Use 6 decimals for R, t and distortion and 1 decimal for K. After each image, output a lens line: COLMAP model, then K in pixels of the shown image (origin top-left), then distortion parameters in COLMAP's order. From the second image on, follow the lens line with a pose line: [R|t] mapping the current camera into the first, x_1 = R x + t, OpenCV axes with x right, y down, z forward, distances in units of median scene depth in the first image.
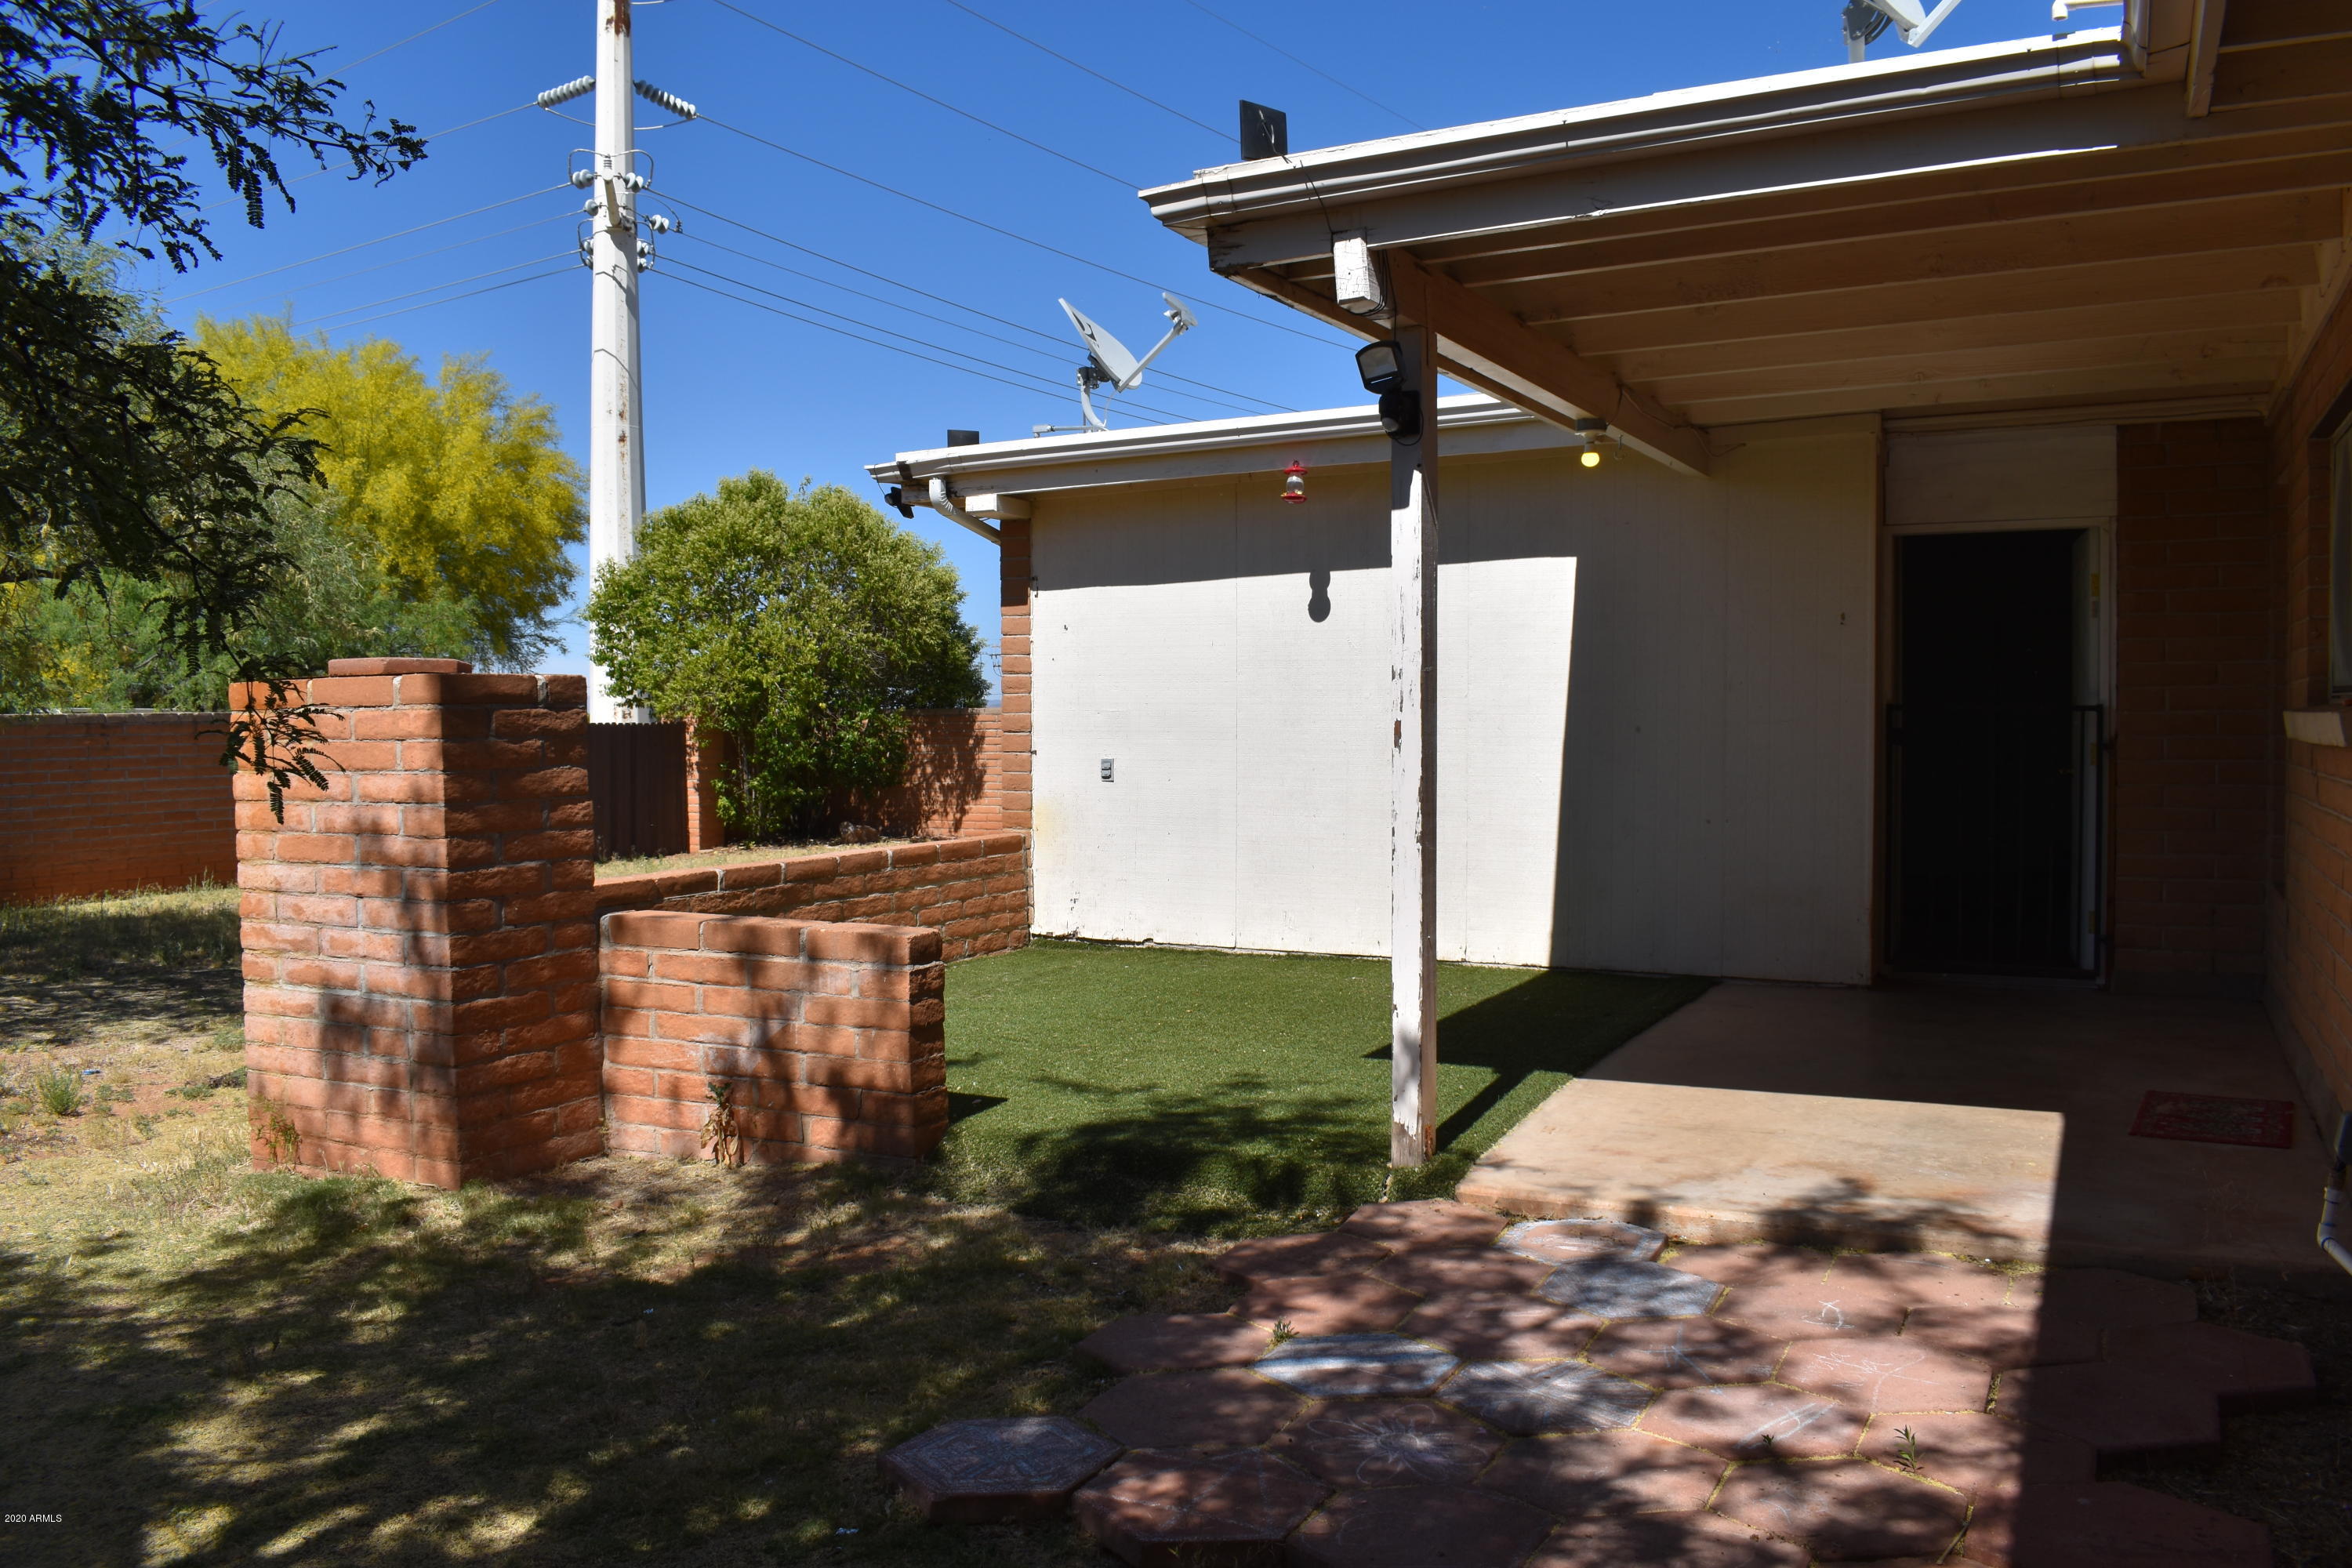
lens RADIAL K [[1869.5, 0, 1176.0], [0, 1869.5, 784.0], [0, 0, 1]] dist [-0.102697, 0.006488]
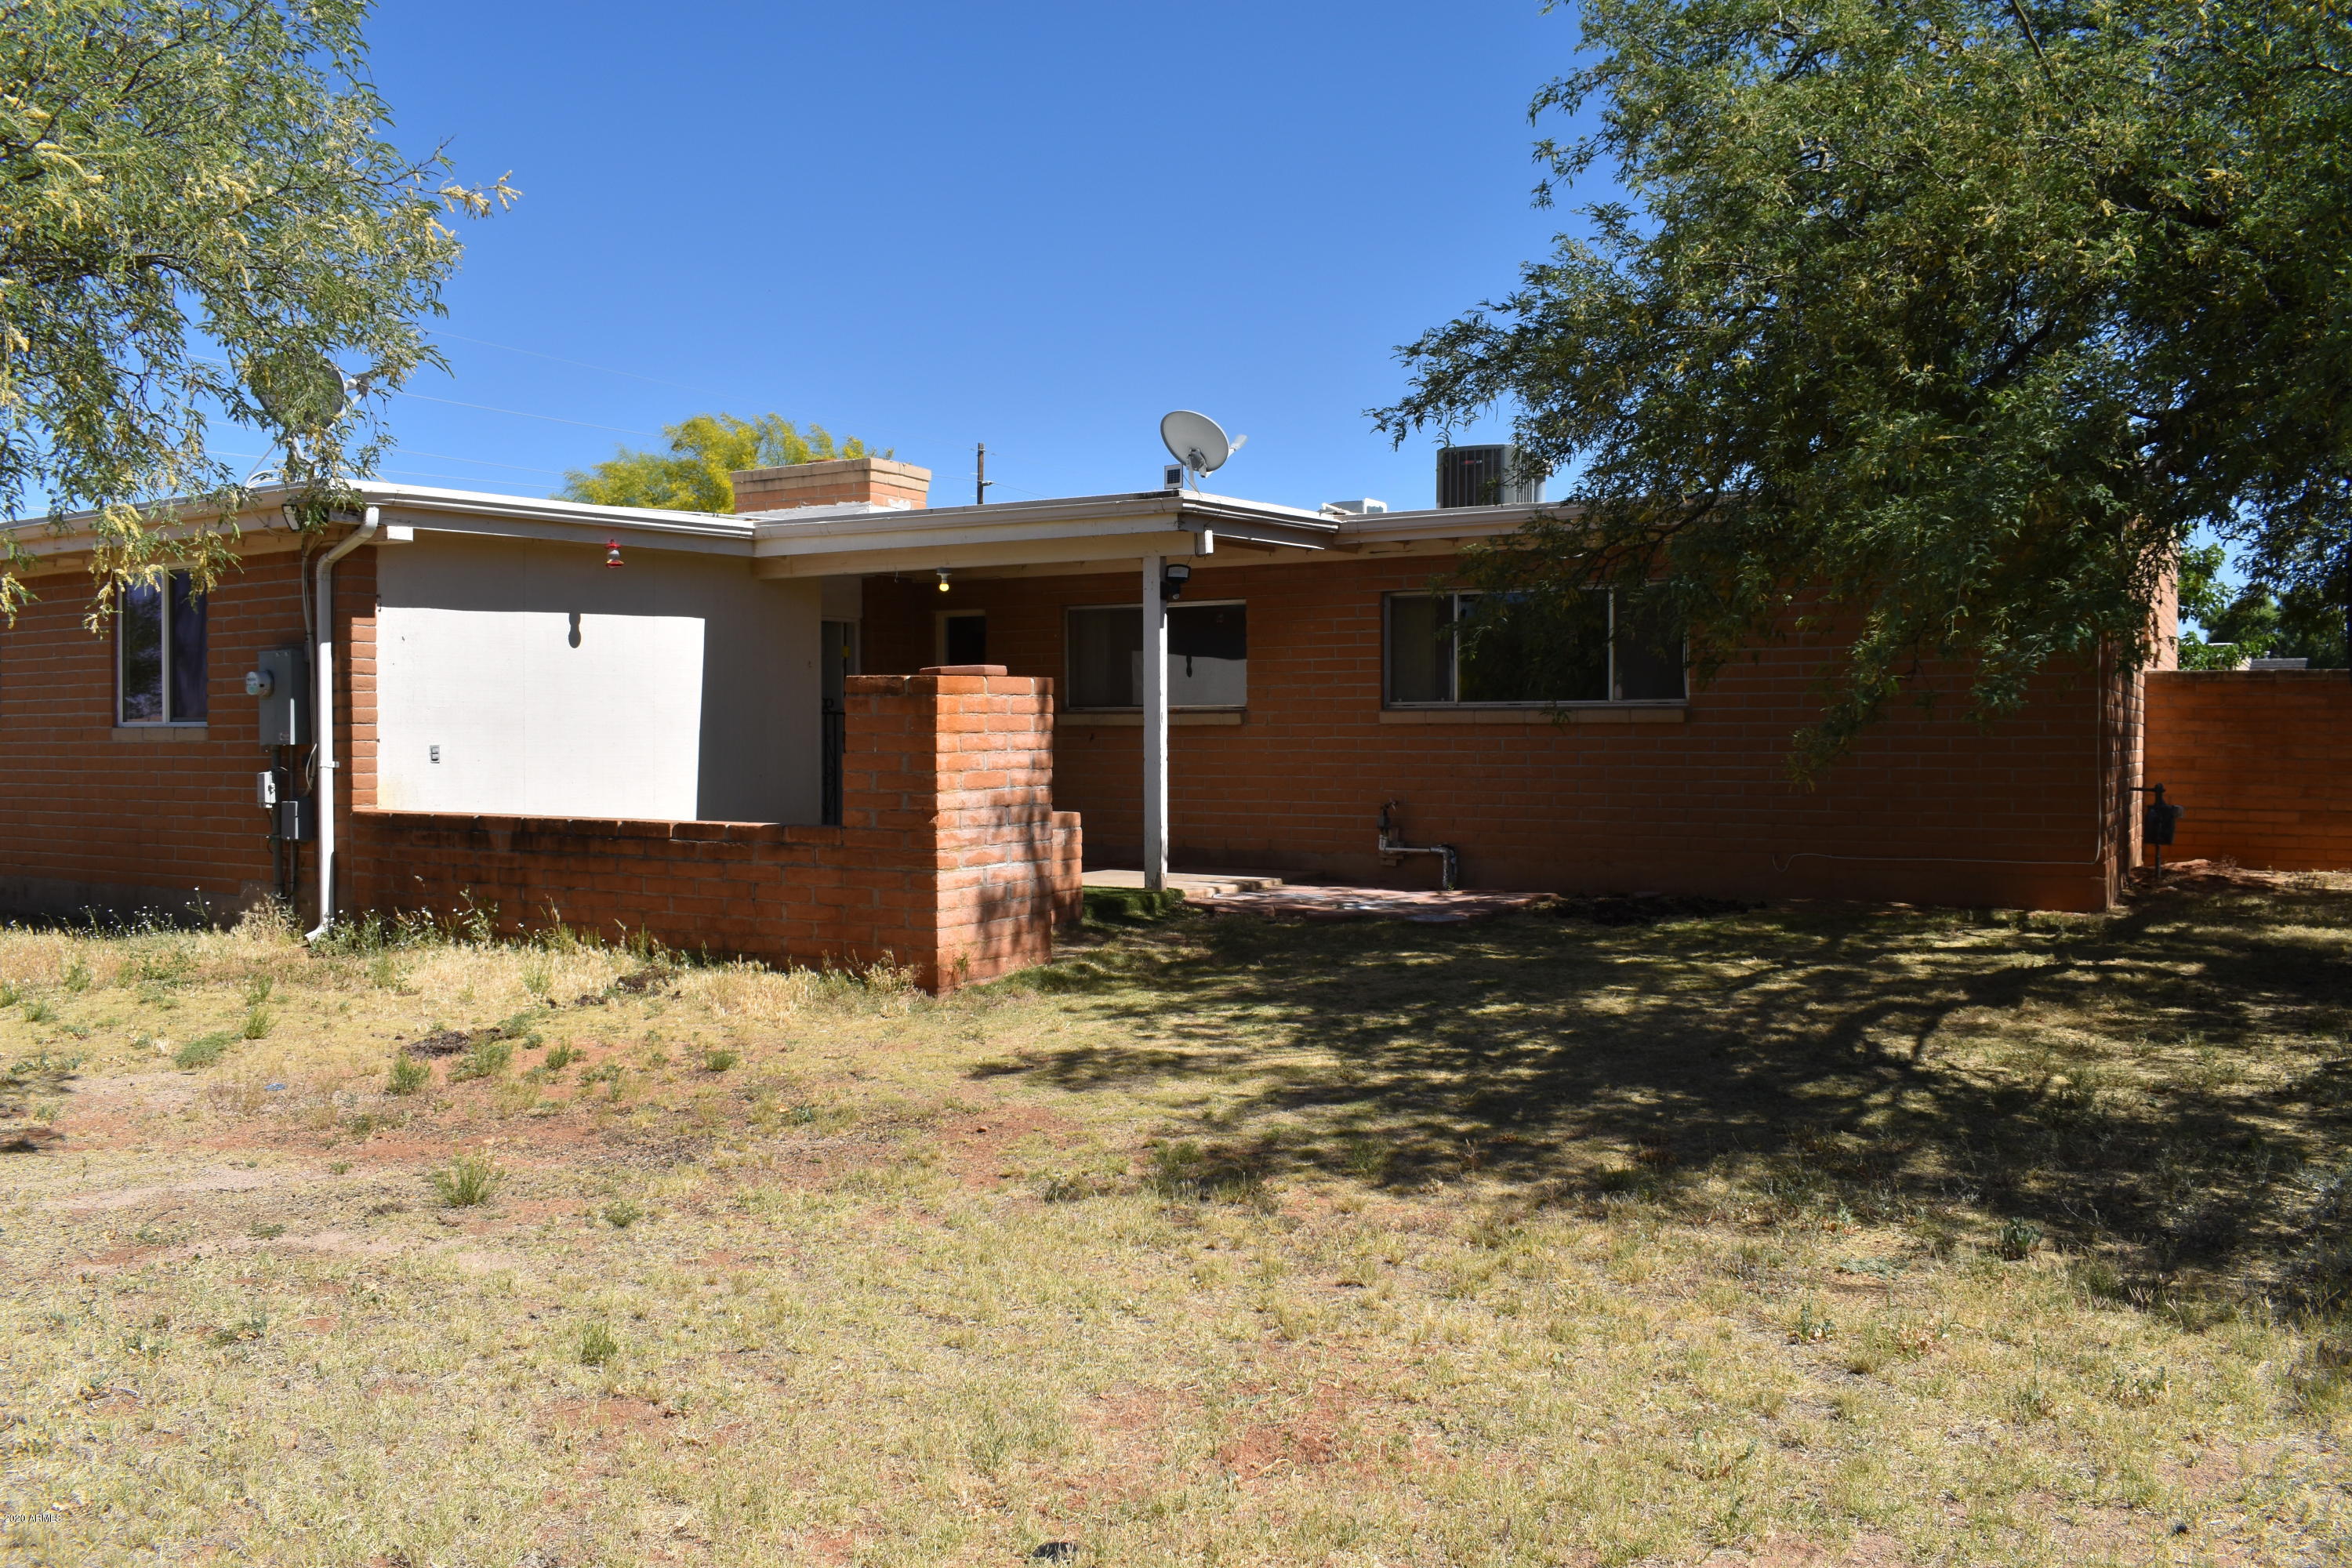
lens RADIAL K [[1869.5, 0, 1176.0], [0, 1869.5, 784.0], [0, 0, 1]] dist [-0.102697, 0.006488]
pose [[0.090916, -0.019793, 0.995662, -1.376444], [0.036098, 0.999211, 0.016567, 0.011452], [-0.995204, 0.034435, 0.091559, 0.439375]]
